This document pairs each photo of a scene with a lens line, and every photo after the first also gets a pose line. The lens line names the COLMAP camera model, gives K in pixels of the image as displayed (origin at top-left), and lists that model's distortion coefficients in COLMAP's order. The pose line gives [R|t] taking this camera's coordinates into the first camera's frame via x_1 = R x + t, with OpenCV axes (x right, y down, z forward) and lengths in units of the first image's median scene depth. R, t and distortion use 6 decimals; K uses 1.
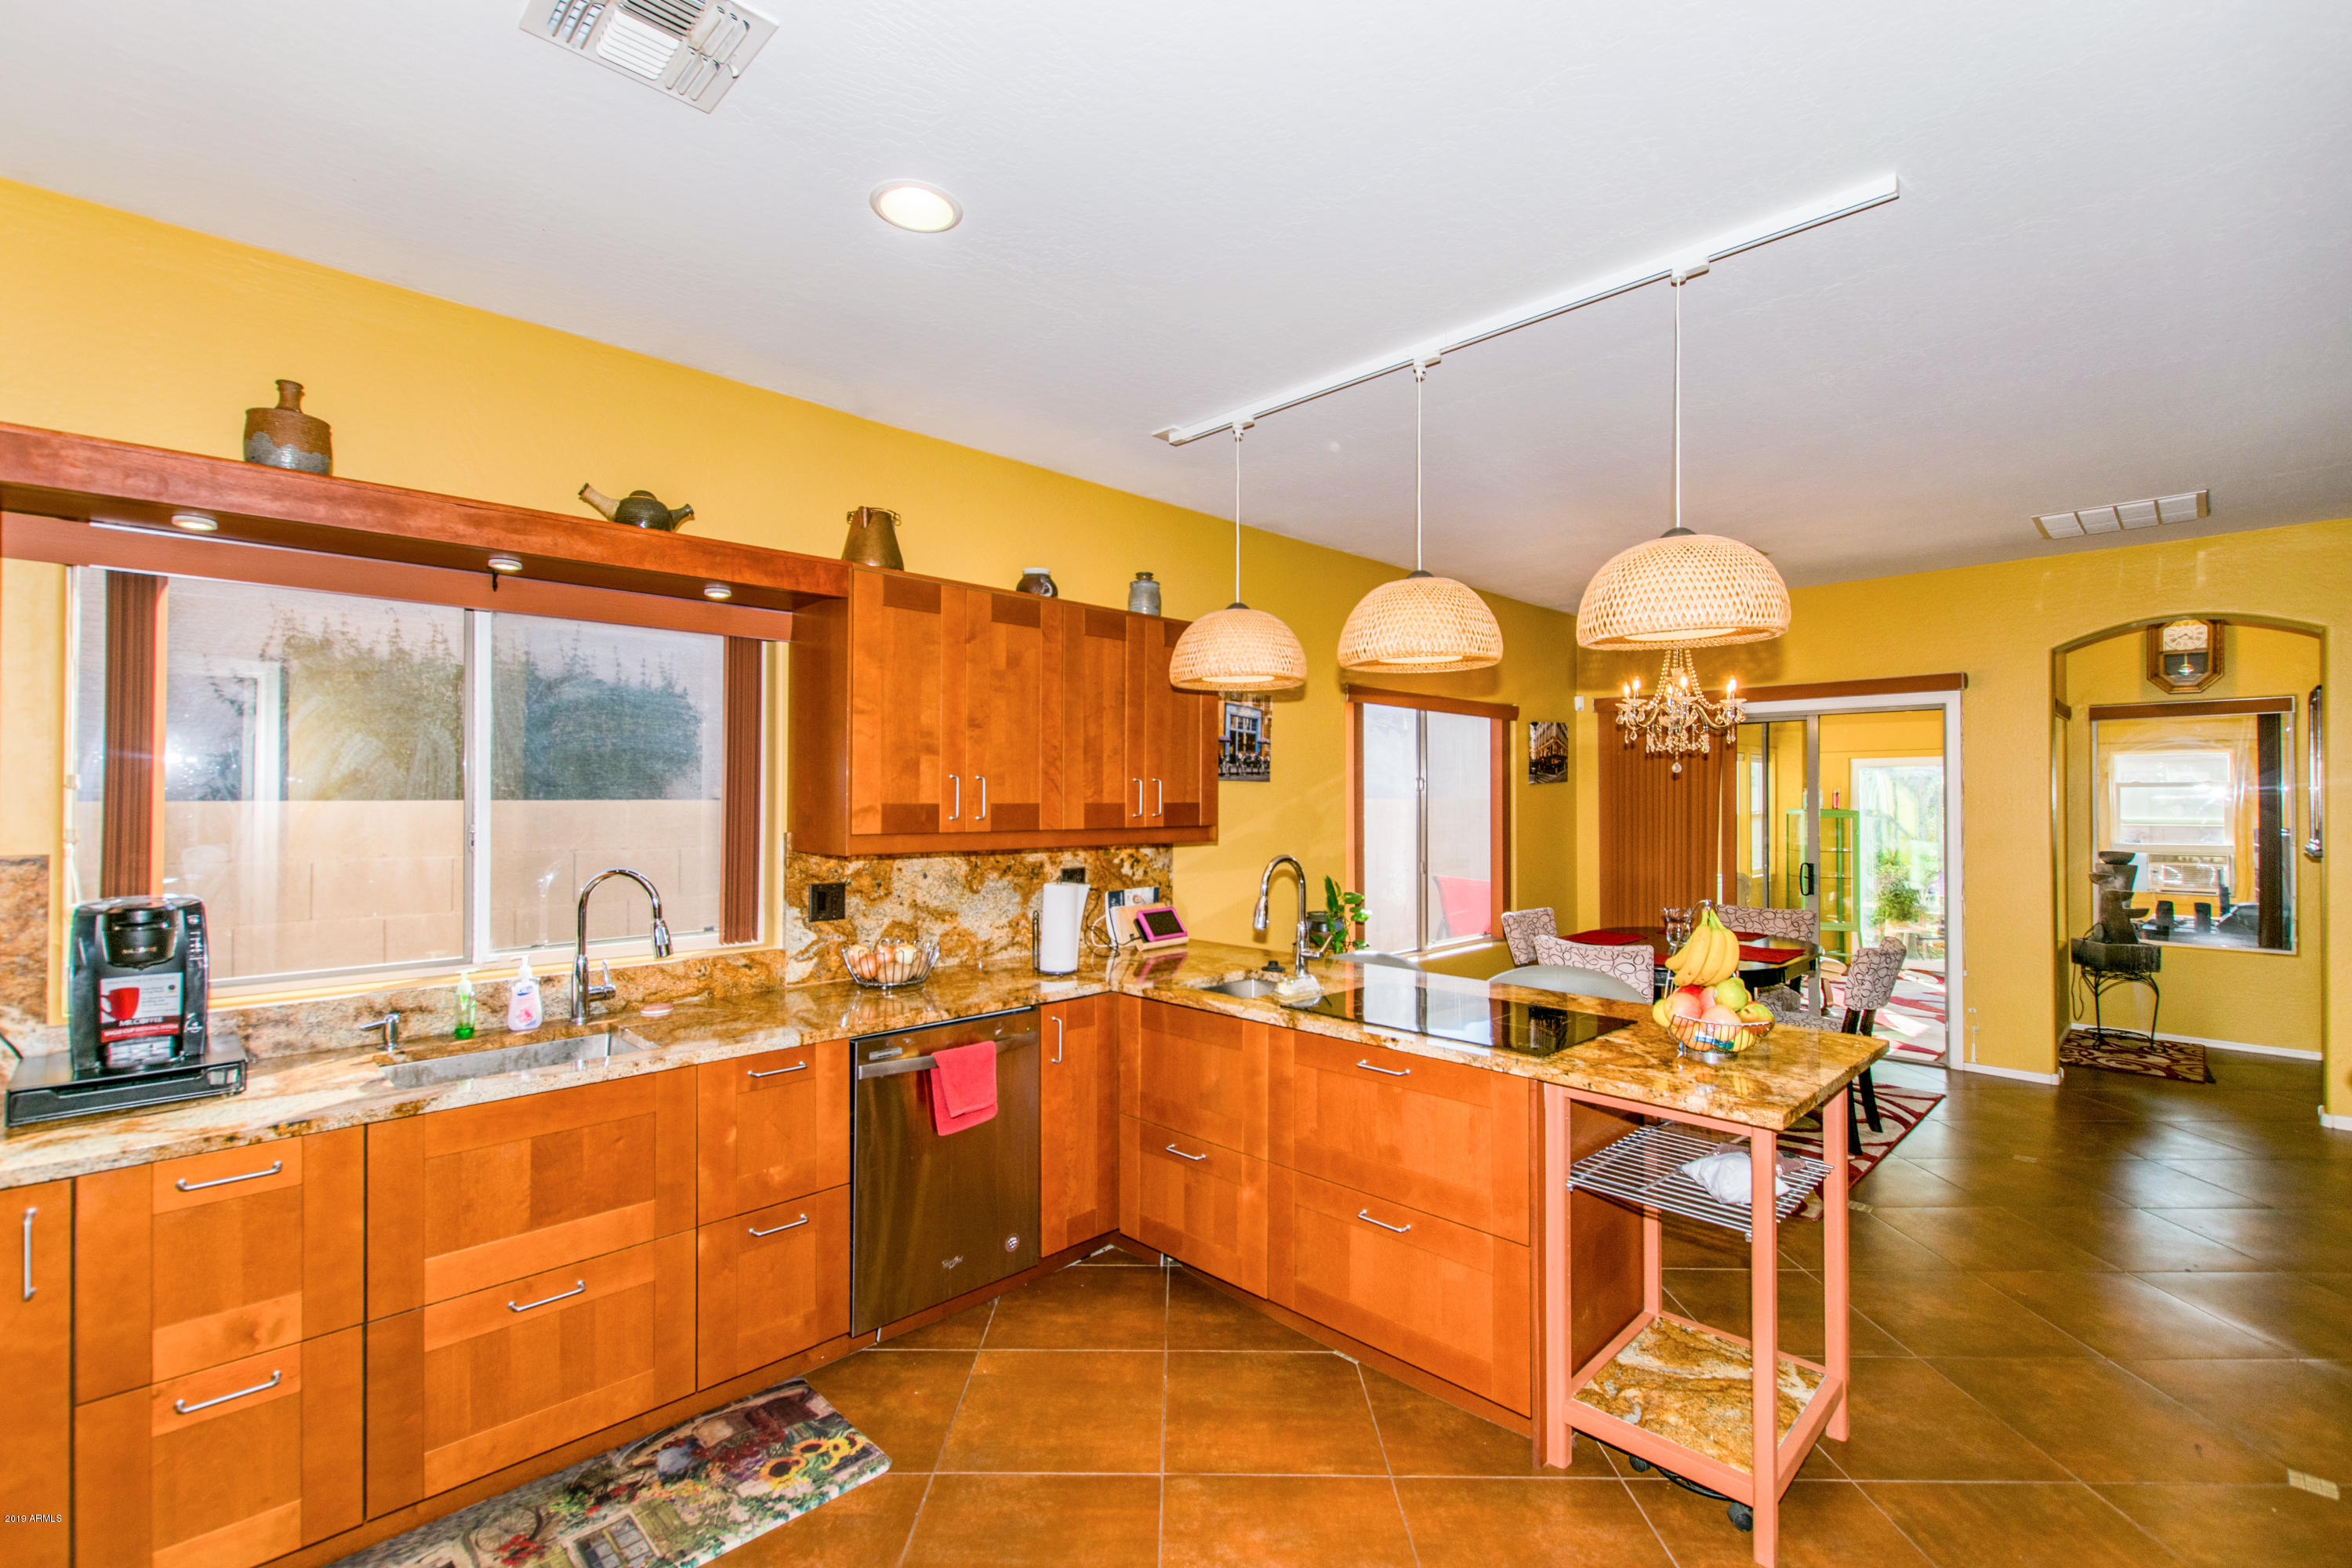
lens RADIAL K [[1019.8, 0, 1139.0], [0, 1019.8, 788.9], [0, 0, 1]] dist [-0.000012, -0.000416]
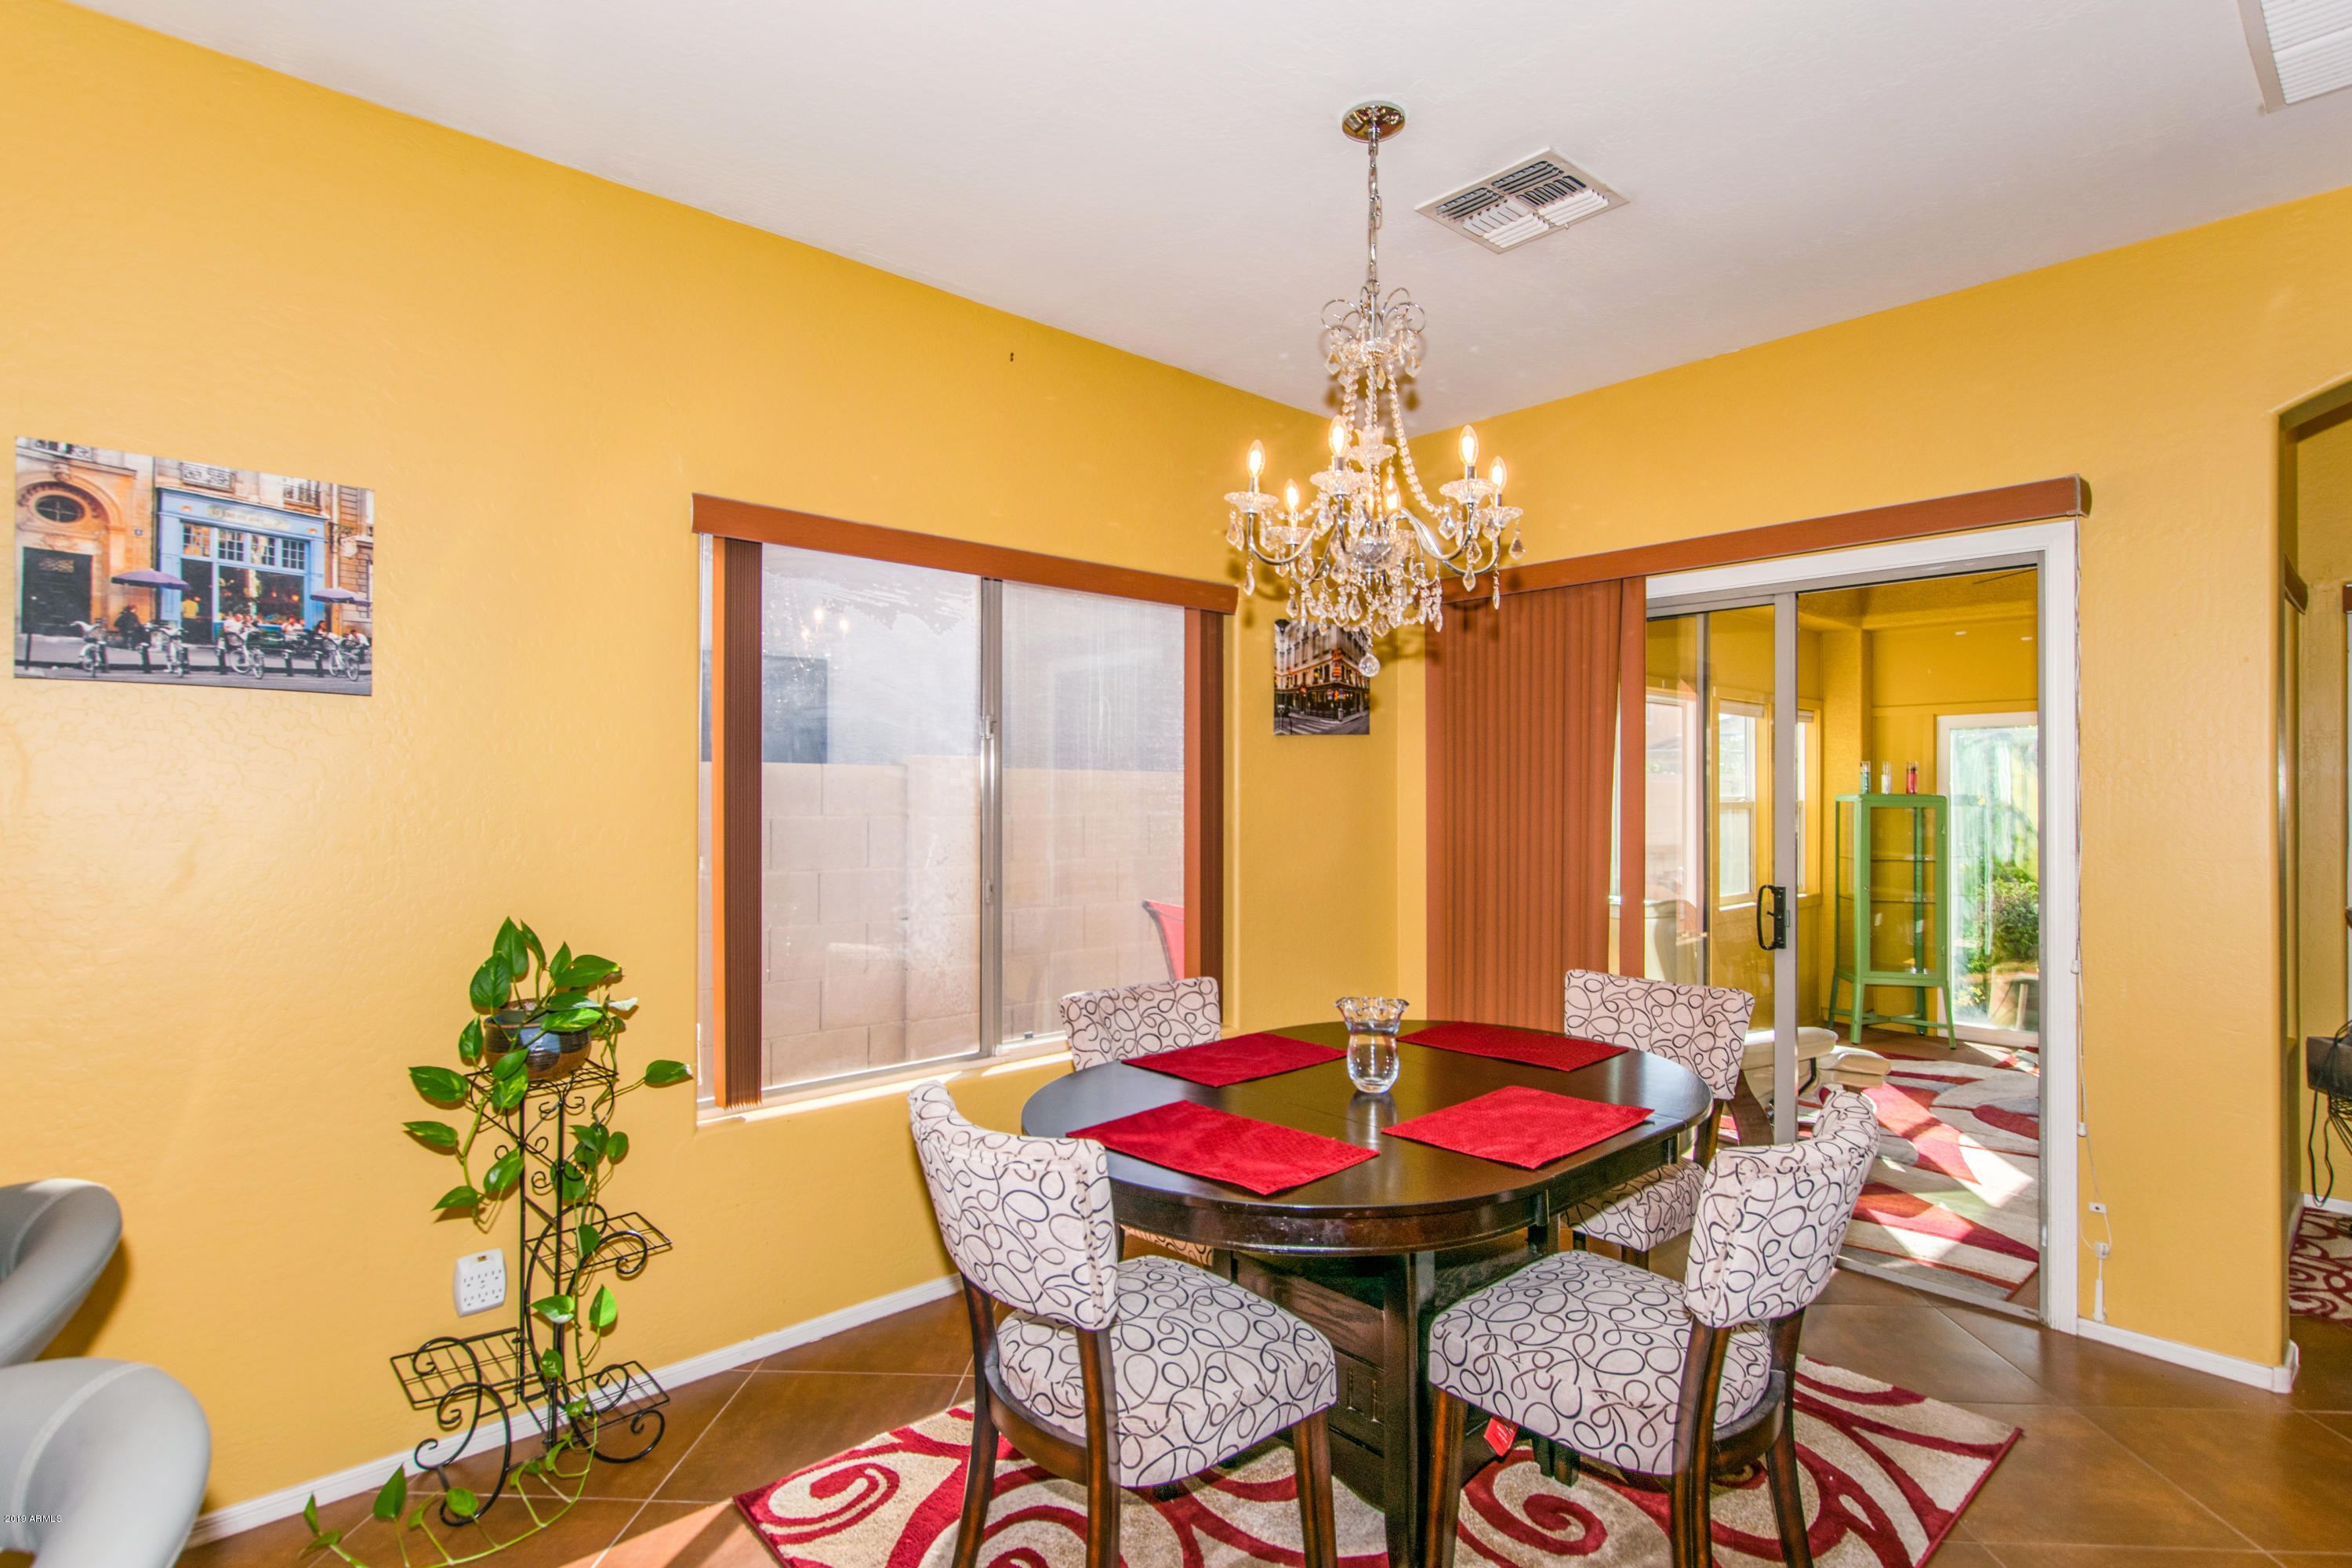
lens RADIAL K [[1126.2, 0, 1176.0], [0, 1126.2, 784.0], [0, 0, 1]] dist [0.001575, -0.000585]
pose [[0.999582, 0.002966, -0.028774, 0.568797], [-0.002929, 0.999995, 0.001333, 0.033862], [0.028778, -0.001248, 0.999585, 0.654620]]
